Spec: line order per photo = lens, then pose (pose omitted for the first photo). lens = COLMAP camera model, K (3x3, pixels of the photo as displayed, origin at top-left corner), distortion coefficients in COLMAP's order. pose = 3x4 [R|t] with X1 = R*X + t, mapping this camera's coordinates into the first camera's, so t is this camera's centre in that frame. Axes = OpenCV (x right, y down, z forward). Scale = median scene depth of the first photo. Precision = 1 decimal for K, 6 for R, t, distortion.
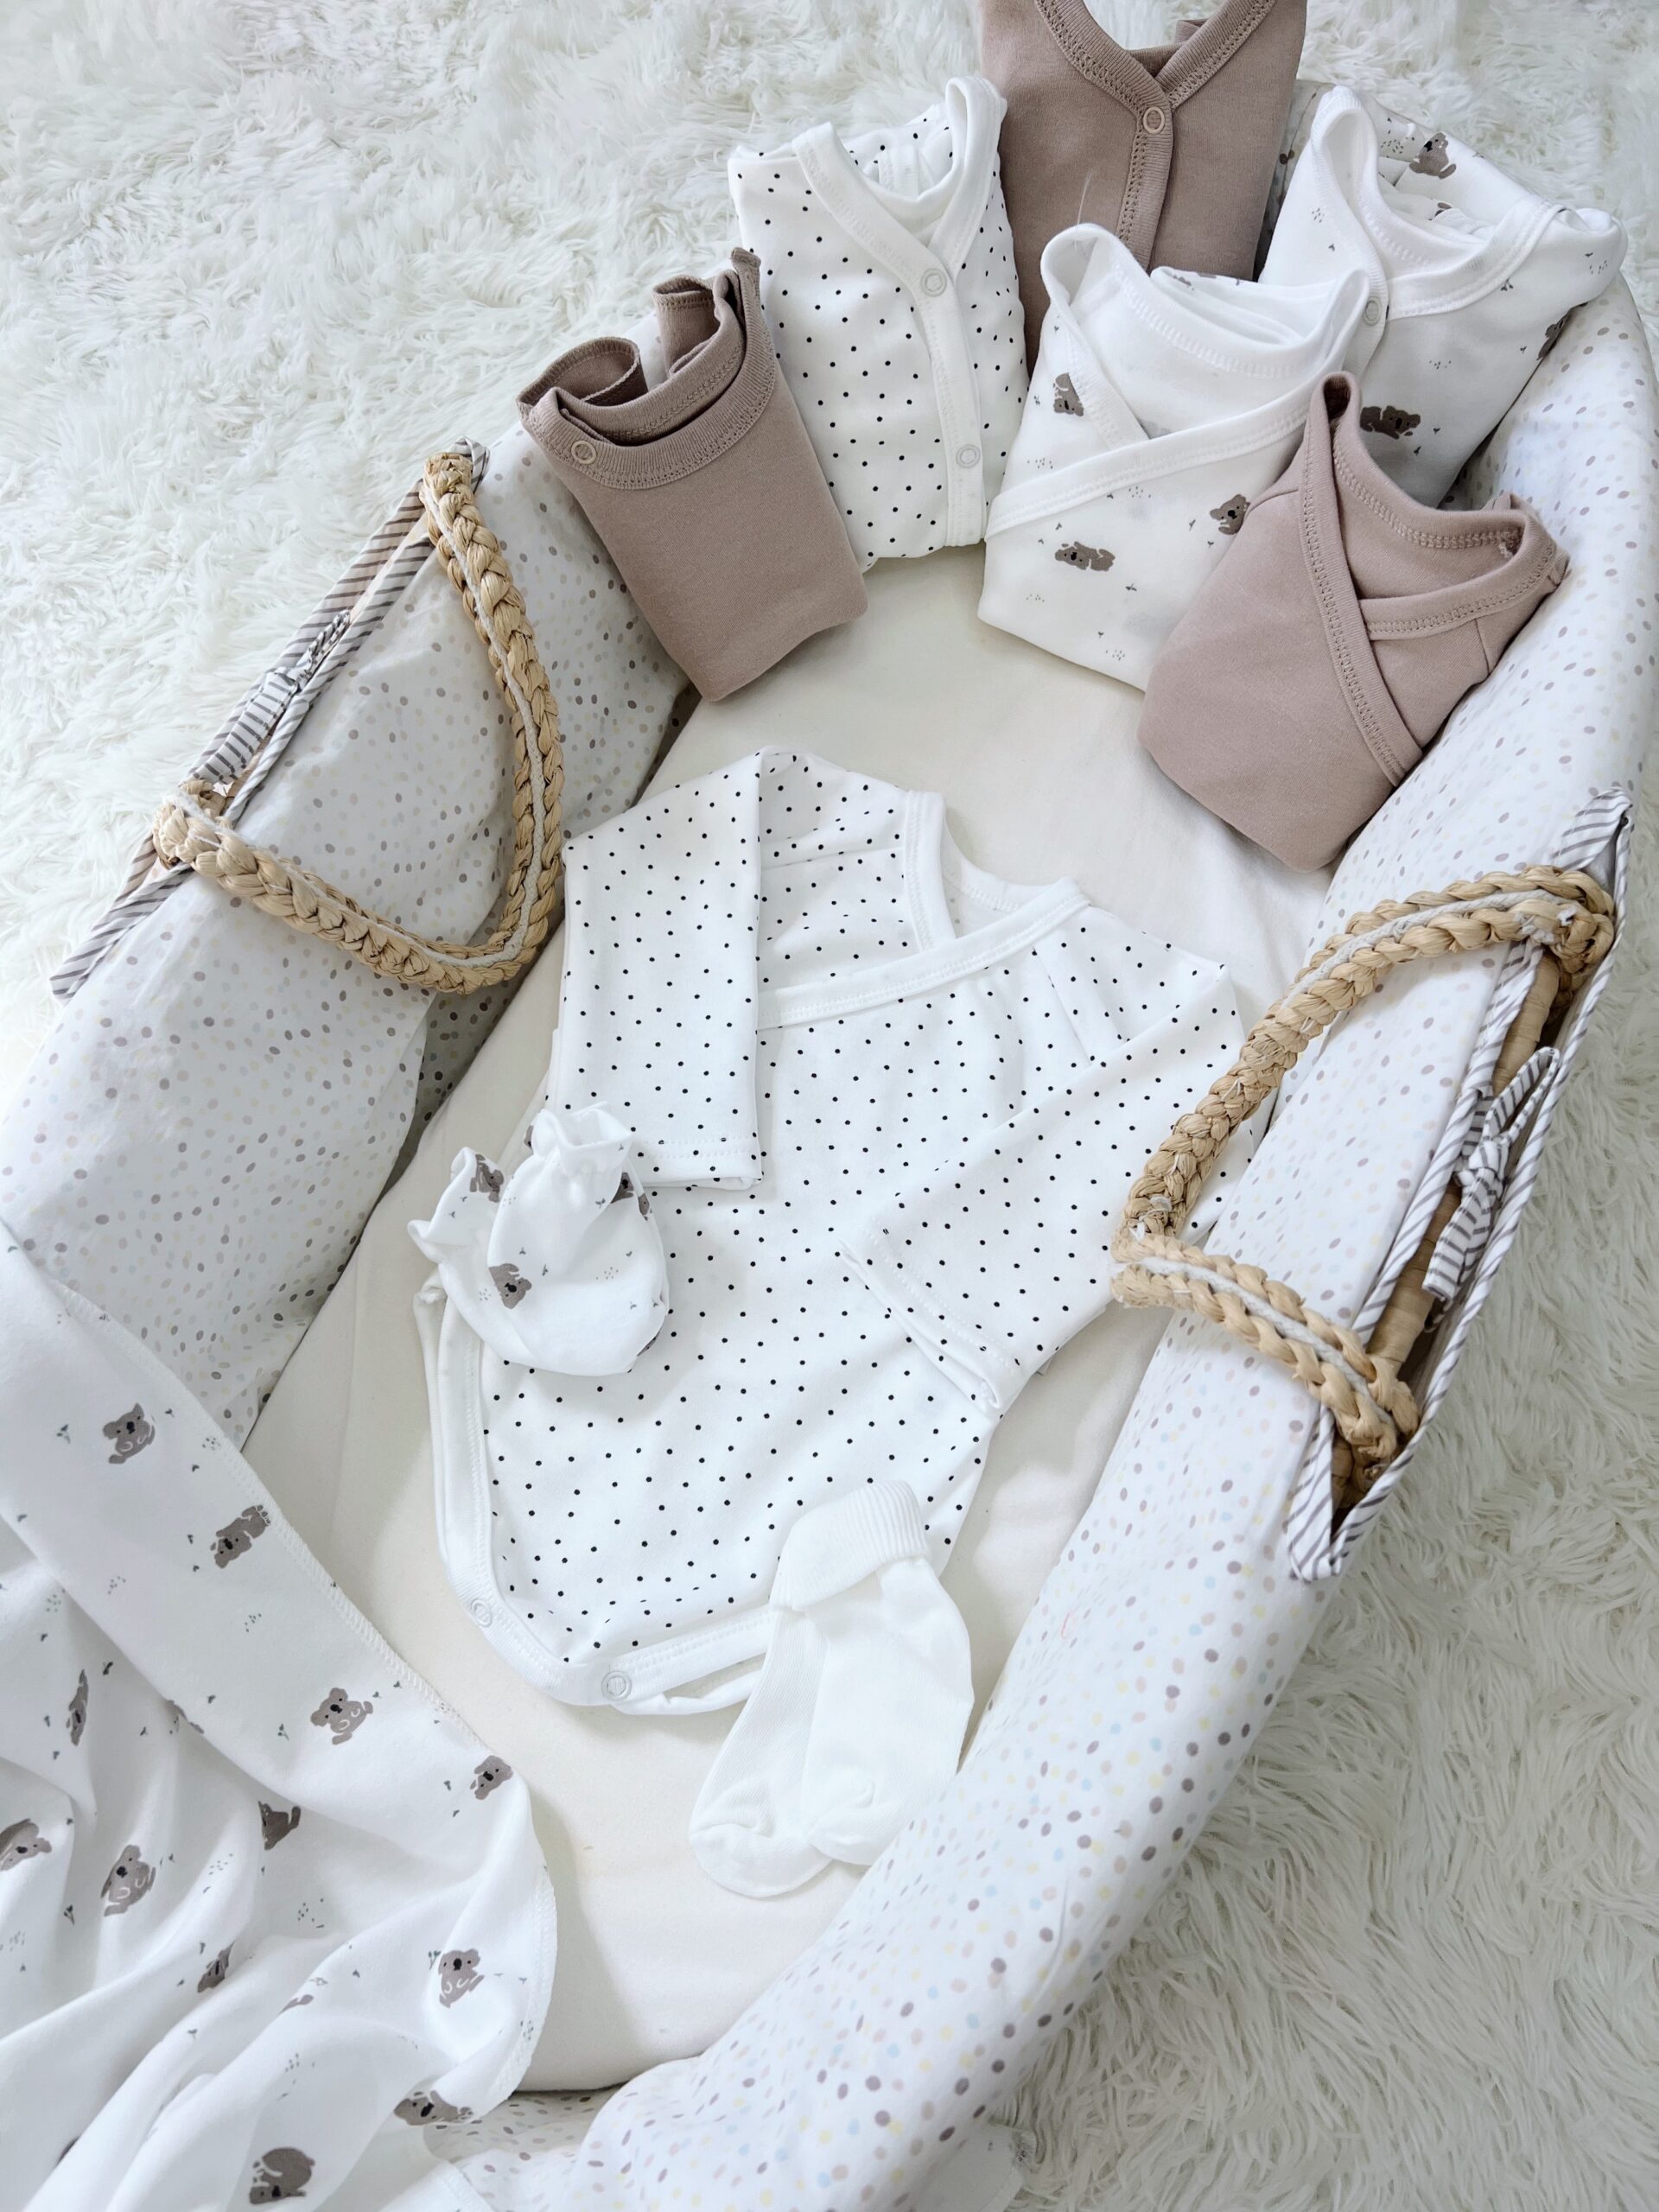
lens RADIAL K [[1826.7, 0, 829.5], [0, 1826.7, 1106.0], [0, 0, 1]] dist [0.002407, -0.013117]
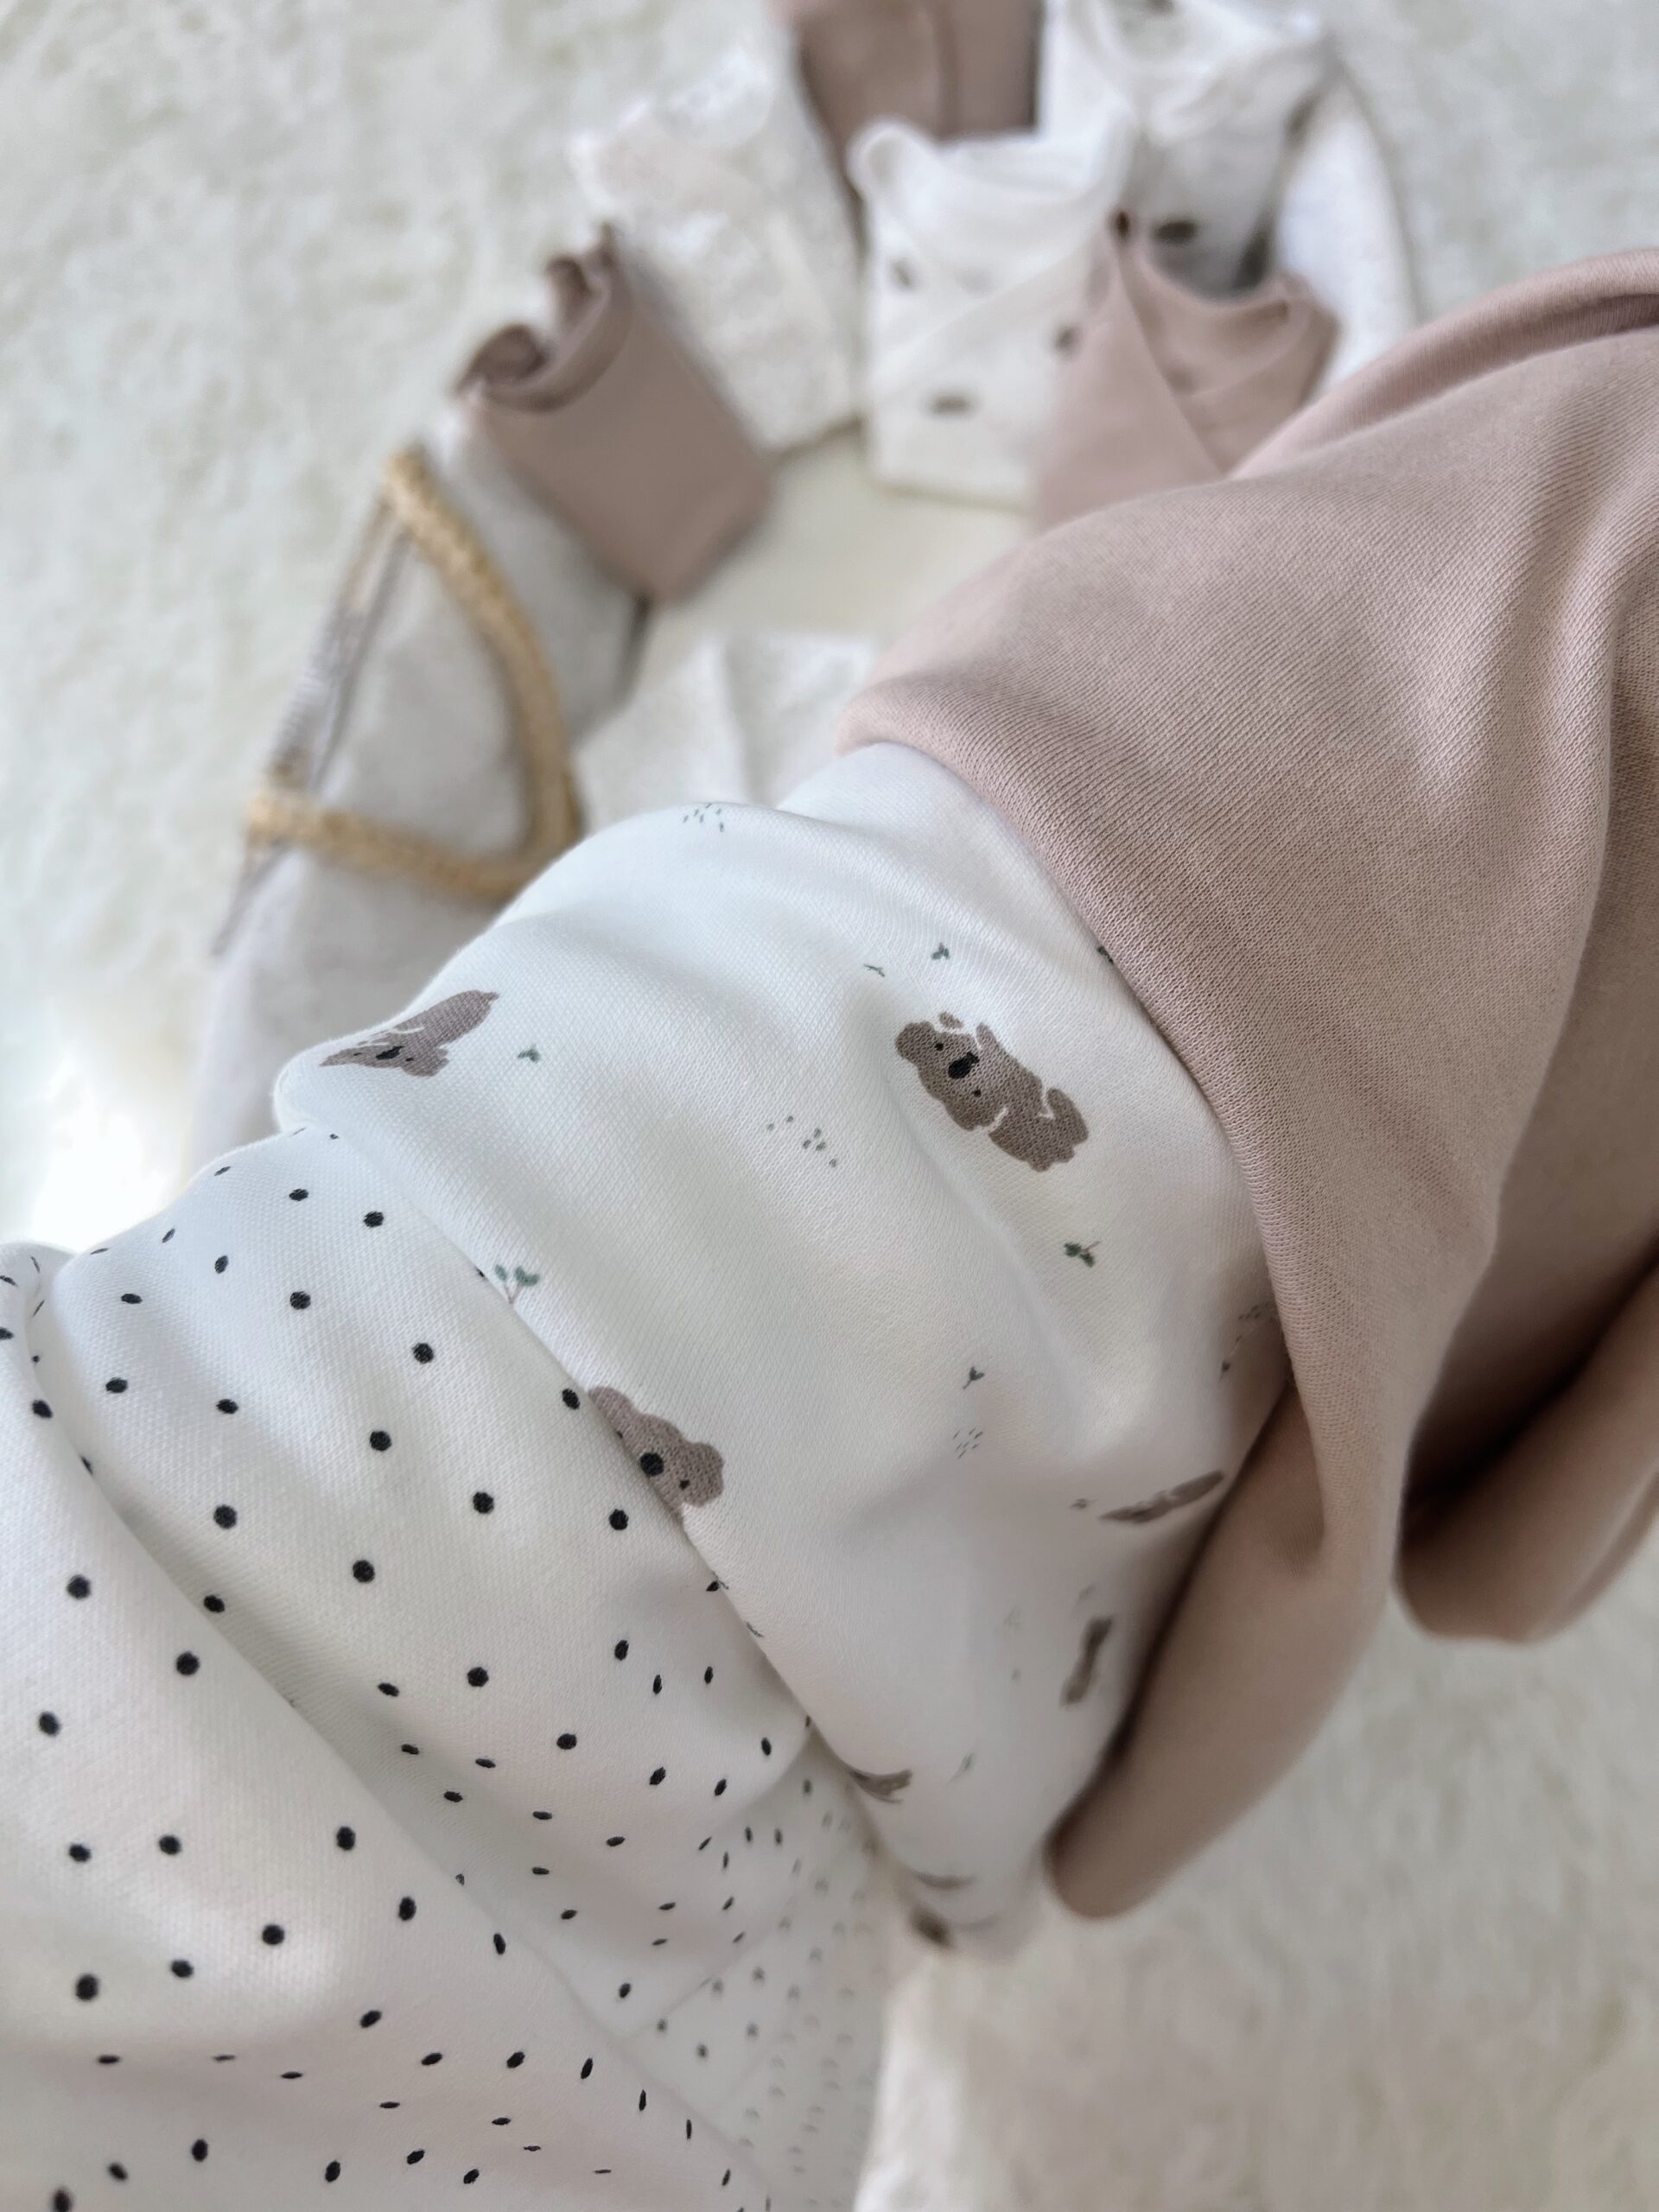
lens RADIAL K [[1828.5, 0, 835.2], [0, 1828.5, 1125.5], [0, 0, 1]] dist [-0.012044, 0.000223]
pose [[0.973952, -0.223481, -0.038401, 0.012197], [0.225749, 0.971562, 0.071442, 0.045159], [0.021343, -0.078250, 0.996705, -0.200475]]
